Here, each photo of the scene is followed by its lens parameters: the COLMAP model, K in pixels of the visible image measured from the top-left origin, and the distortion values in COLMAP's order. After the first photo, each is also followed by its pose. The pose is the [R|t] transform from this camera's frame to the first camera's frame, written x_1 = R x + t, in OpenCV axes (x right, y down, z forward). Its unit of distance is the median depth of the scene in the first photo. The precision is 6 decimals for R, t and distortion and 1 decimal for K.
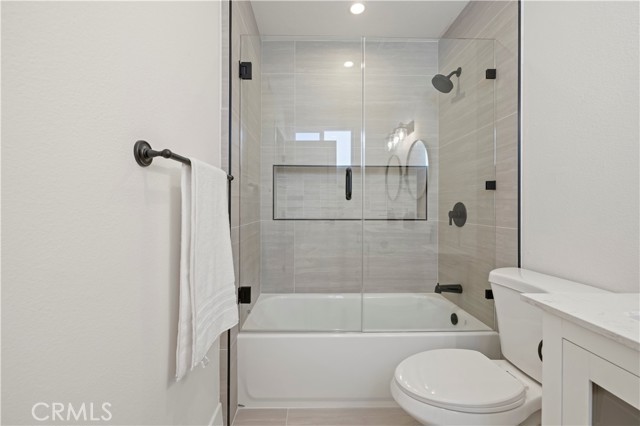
lens RADIAL K [[270.0, 0, 316.0], [0, 270.0, 206.7], [0, 0, 1]] dist [0.003263, 0.000156]
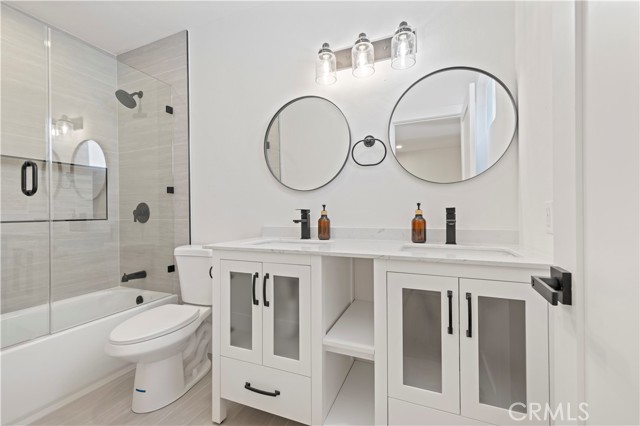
lens RADIAL K [[270.0, 0, 323.3], [0, 270.0, 209.3], [0, 0, 1]] dist [0.003263, 0.000156]
pose [[0.393197, -0.000066, 0.919454, -0.266074], [0.014506, 0.999876, -0.006131, 0.032671], [-0.919340, 0.015748, 0.393149, -0.219452]]
